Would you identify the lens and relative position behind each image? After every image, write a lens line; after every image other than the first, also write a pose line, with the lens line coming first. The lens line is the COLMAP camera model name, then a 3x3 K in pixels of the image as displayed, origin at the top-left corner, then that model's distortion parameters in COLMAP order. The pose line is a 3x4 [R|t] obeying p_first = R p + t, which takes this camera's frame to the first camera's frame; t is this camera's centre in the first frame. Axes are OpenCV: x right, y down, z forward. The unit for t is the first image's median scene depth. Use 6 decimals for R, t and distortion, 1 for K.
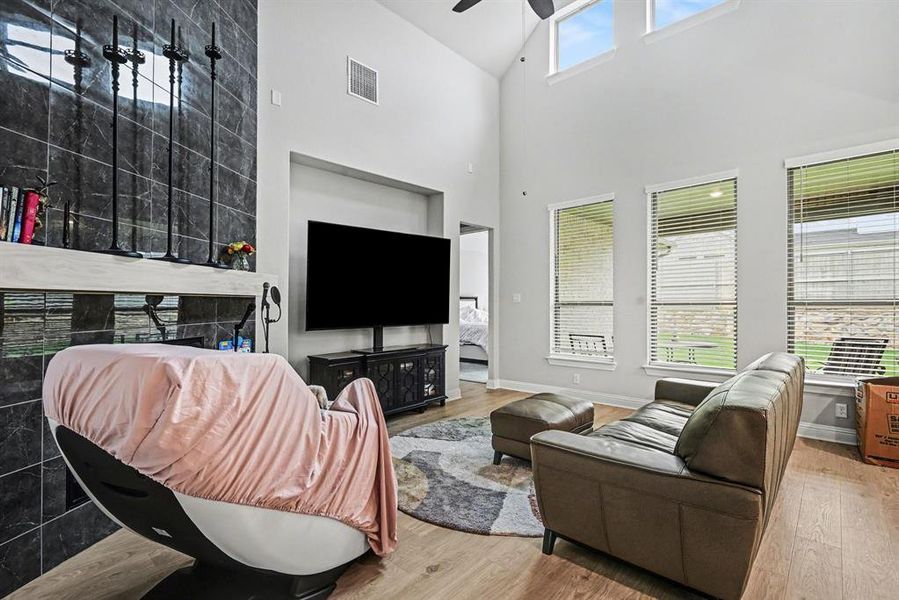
lens RADIAL K [[413.6, 0, 445.1], [0, 413.6, 304.8], [0, 0, 1]] dist [0.000016, -0.001403]
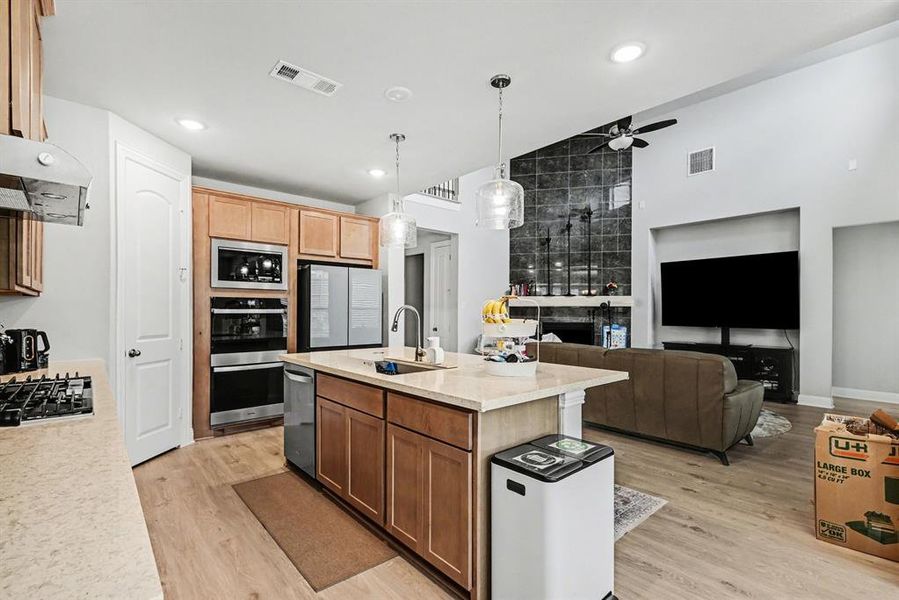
lens RADIAL K [[413.6, 0, 442.1], [0, 413.6, 304.5], [0, 0, 1]] dist [0.000016, -0.001403]
pose [[-0.099852, 0.001547, -0.995001, 1.375816], [0.003785, 0.999992, 0.001175, -0.029794], [0.994995, -0.003649, -0.099857, 0.217813]]
